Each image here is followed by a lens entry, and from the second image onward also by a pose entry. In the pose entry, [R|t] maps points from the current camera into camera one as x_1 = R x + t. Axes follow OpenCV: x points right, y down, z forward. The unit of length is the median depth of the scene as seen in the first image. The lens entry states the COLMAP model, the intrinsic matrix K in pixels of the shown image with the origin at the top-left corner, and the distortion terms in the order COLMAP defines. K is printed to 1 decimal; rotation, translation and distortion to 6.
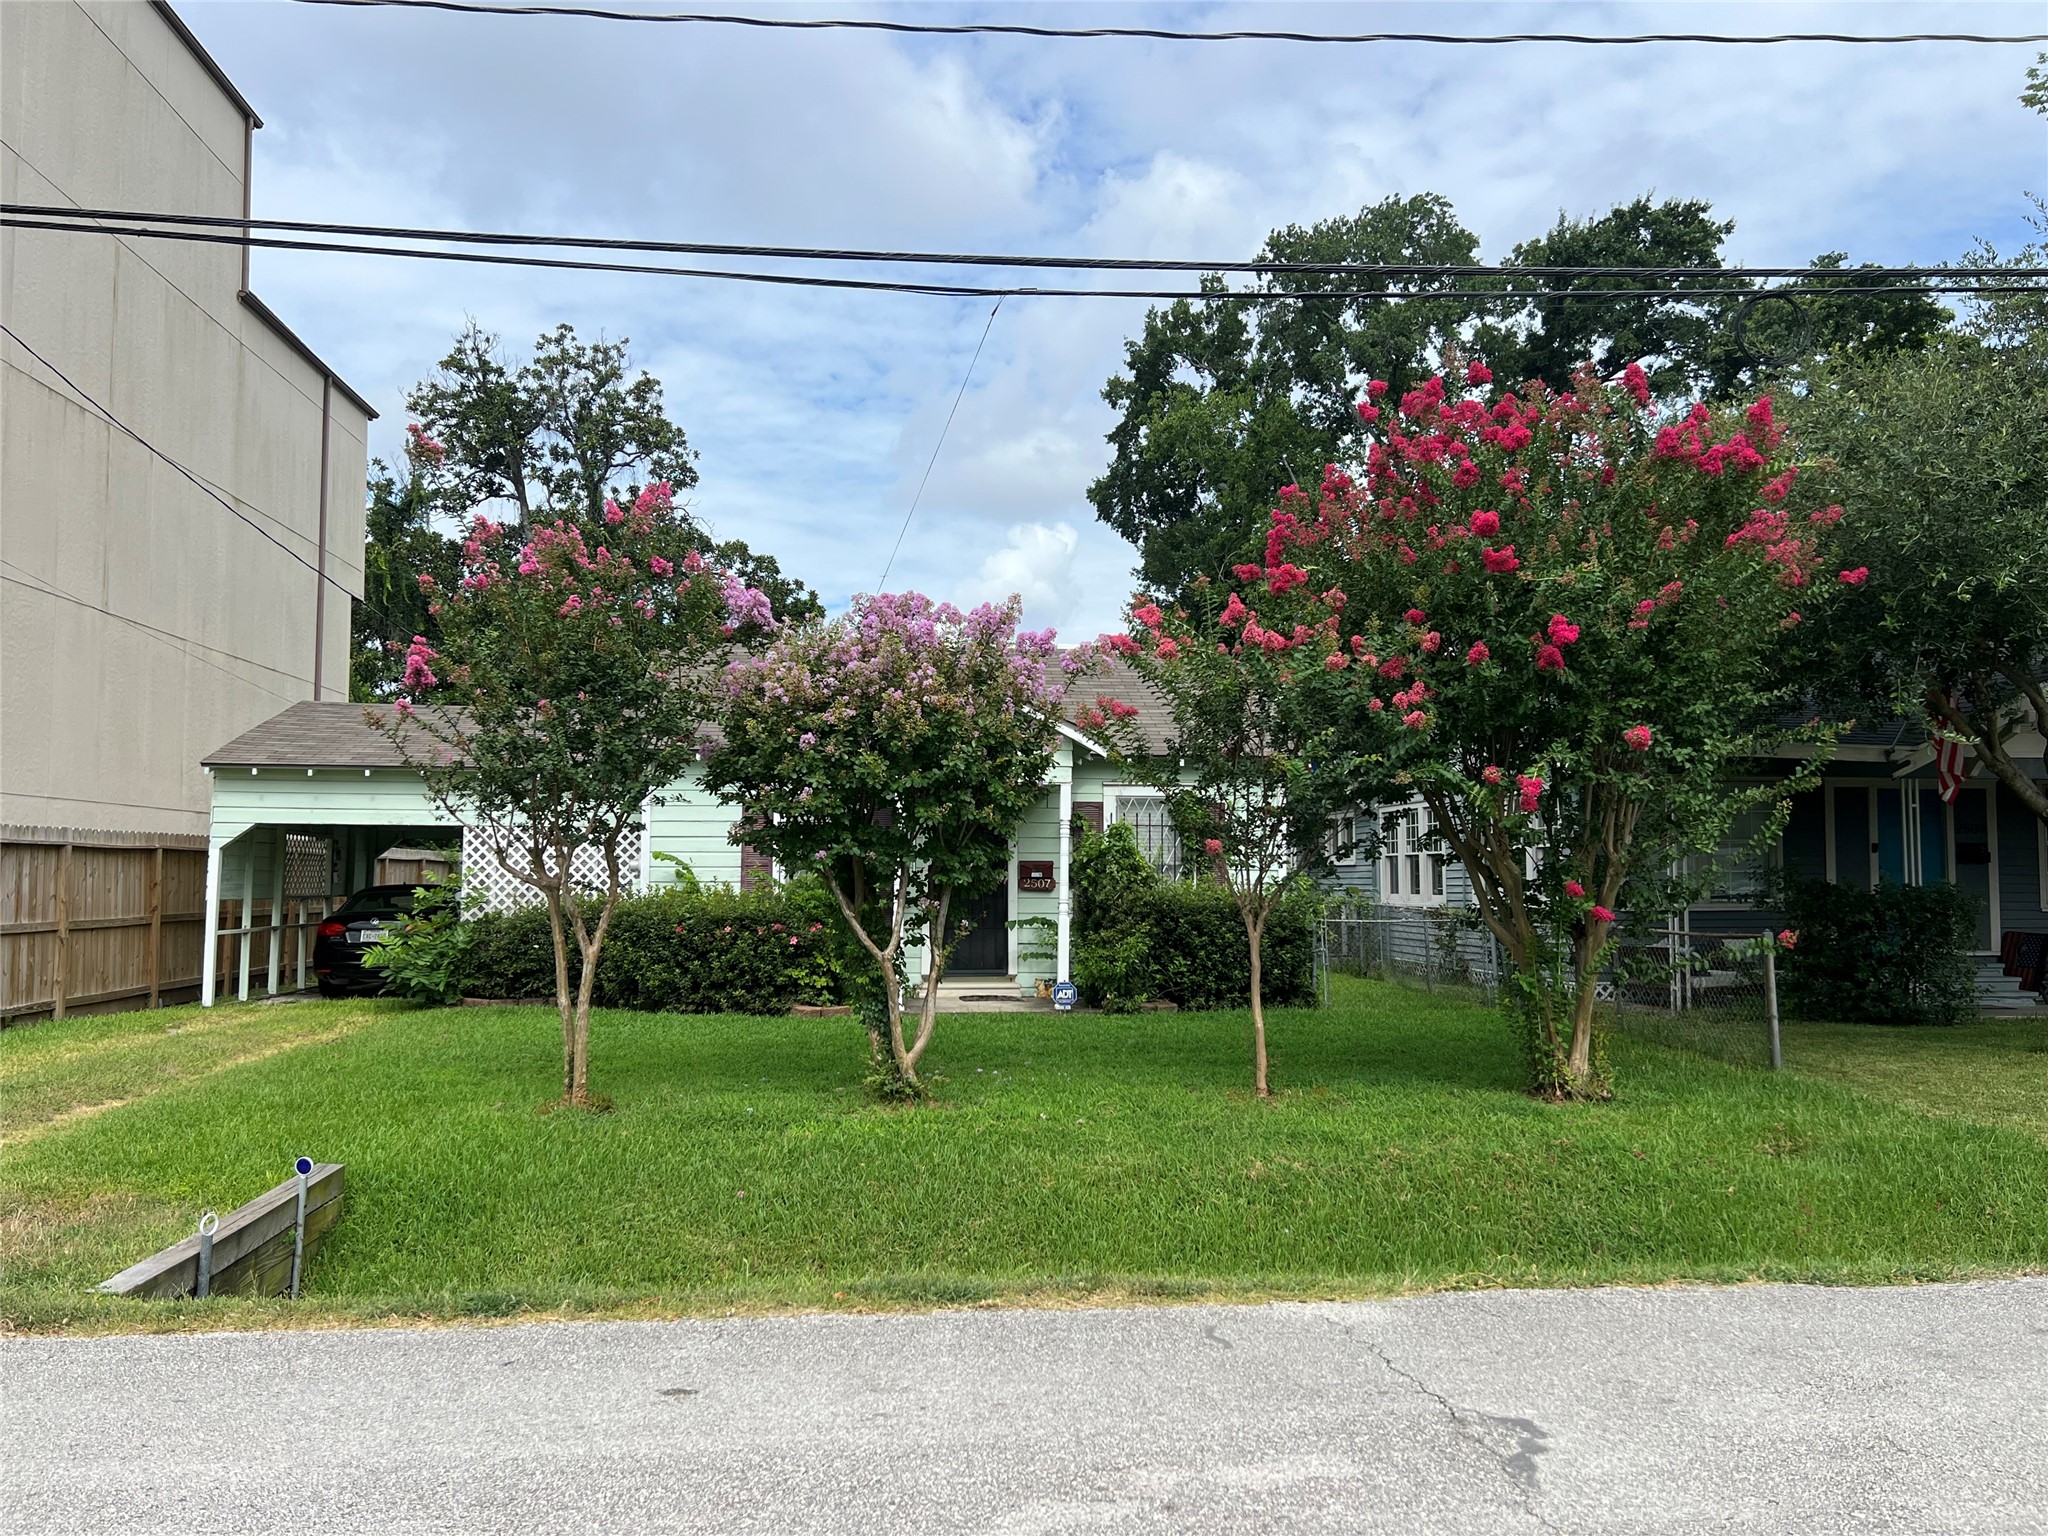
lens RADIAL K [[1613.7, 0, 1029.4], [0, 1613.7, 772.8], [0, 0, 1]] dist [0.046771, -0.017903]
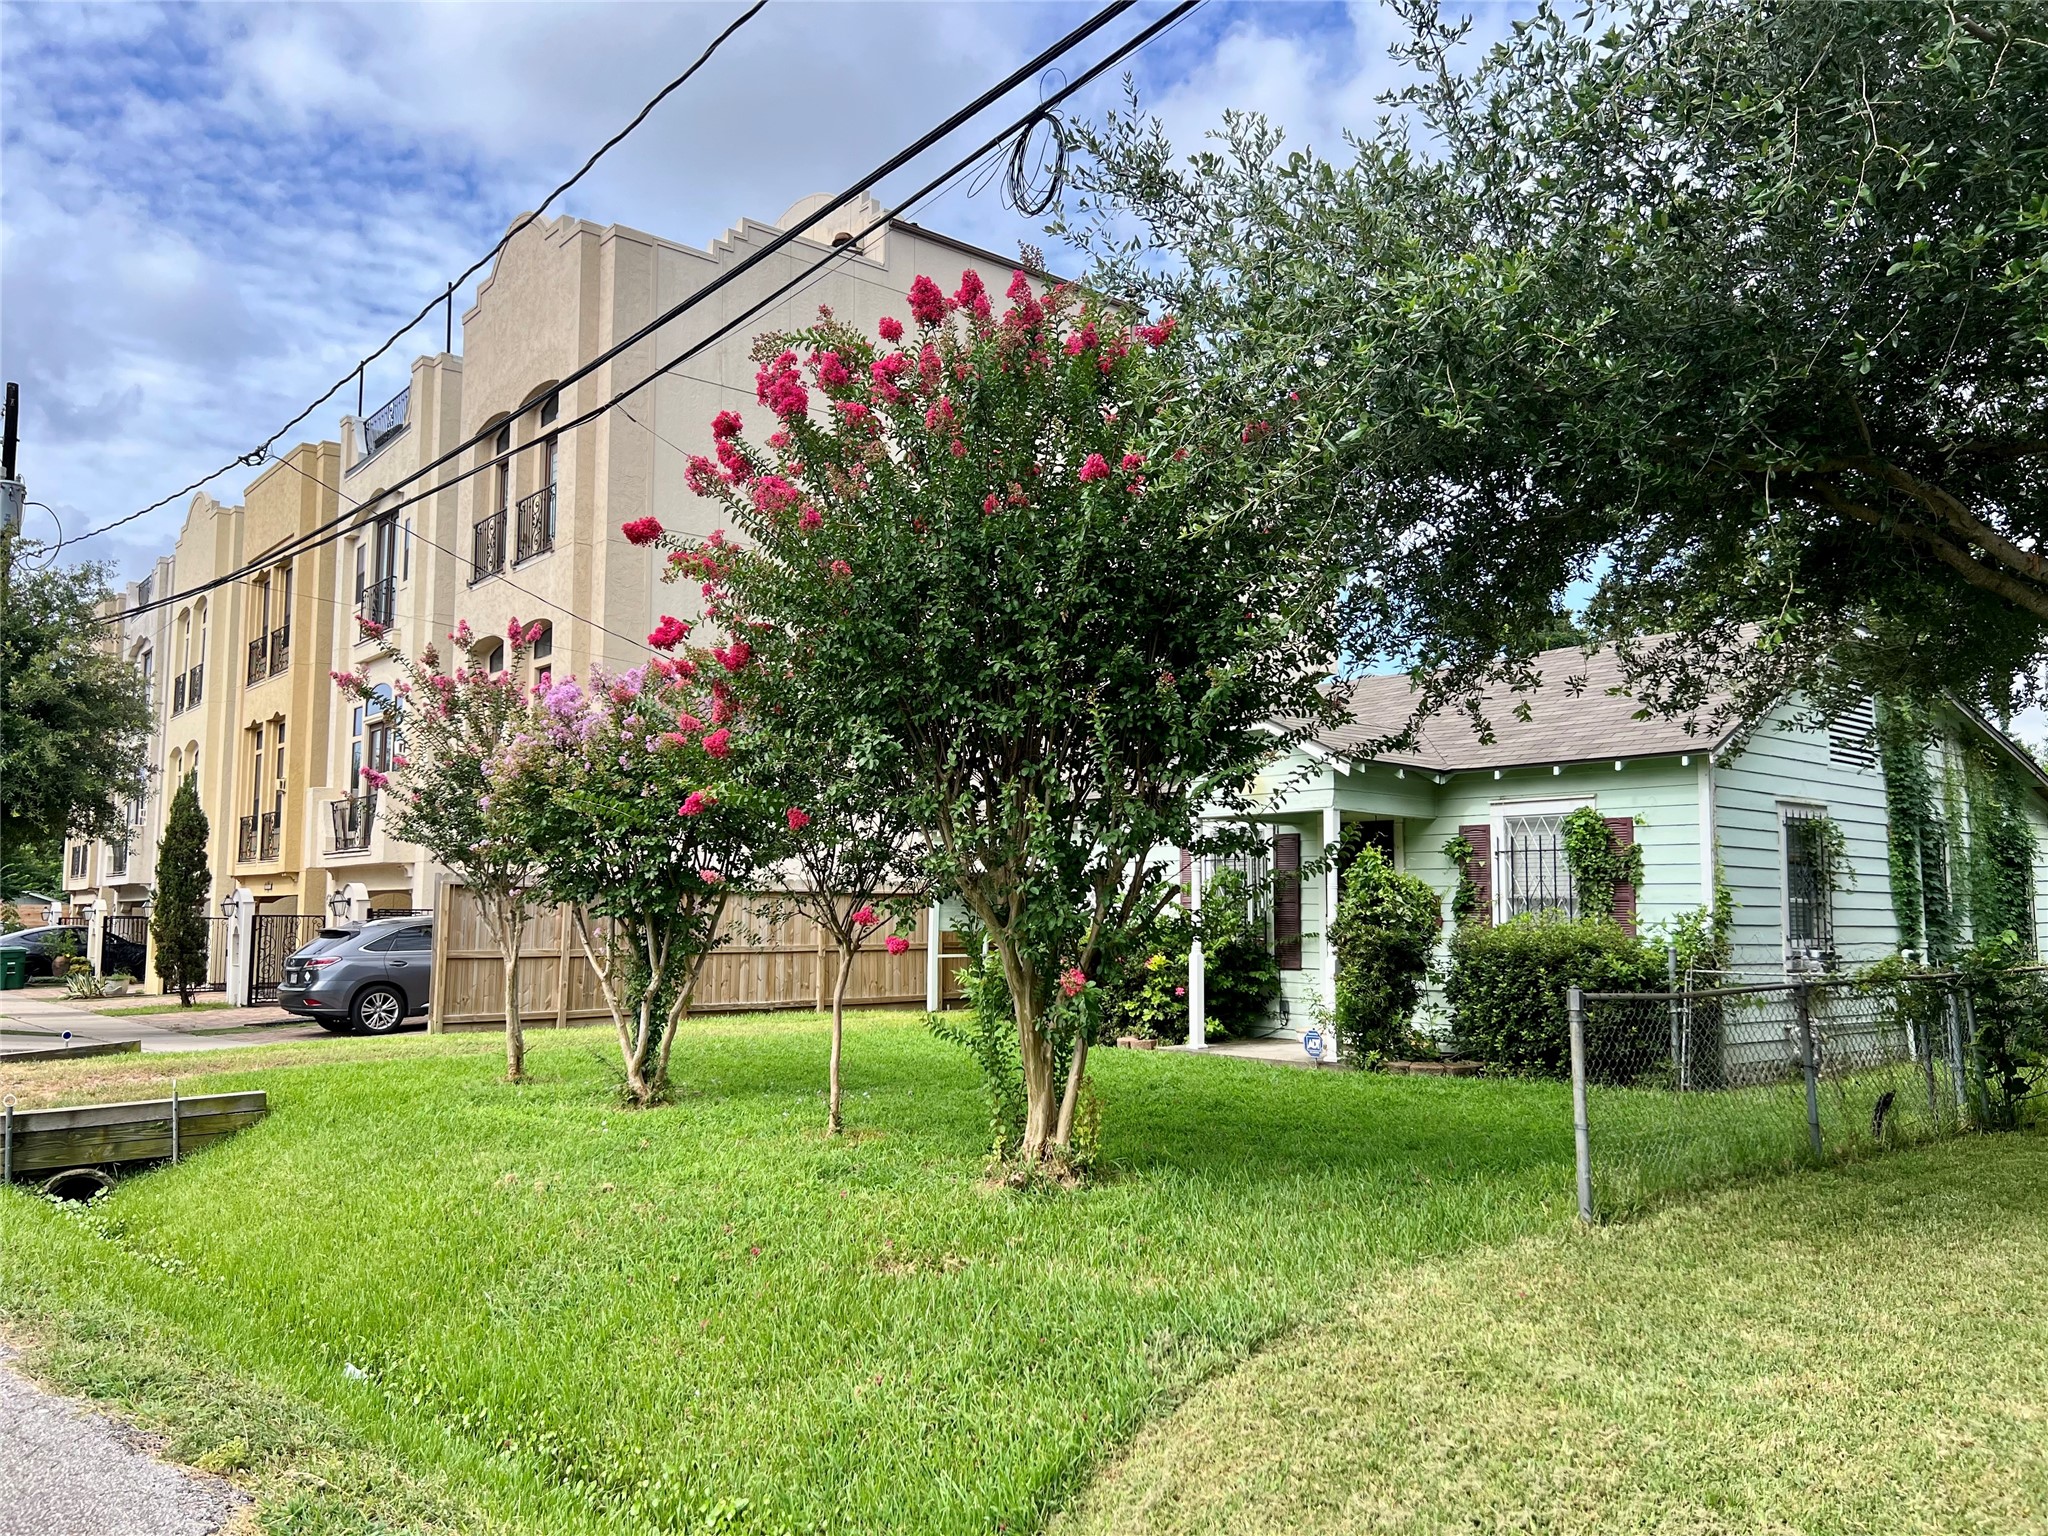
lens RADIAL K [[1513.7, 0, 1016.6], [0, 1513.7, 768.0], [0, 0, 1]] dist [-0.026885, -0.005897]
pose [[0.566491, -0.081588, -0.820019, 0.211380], [0.054387, 0.996619, -0.061587, 0.009057], [0.822271, -0.009710, 0.569013, 0.129858]]
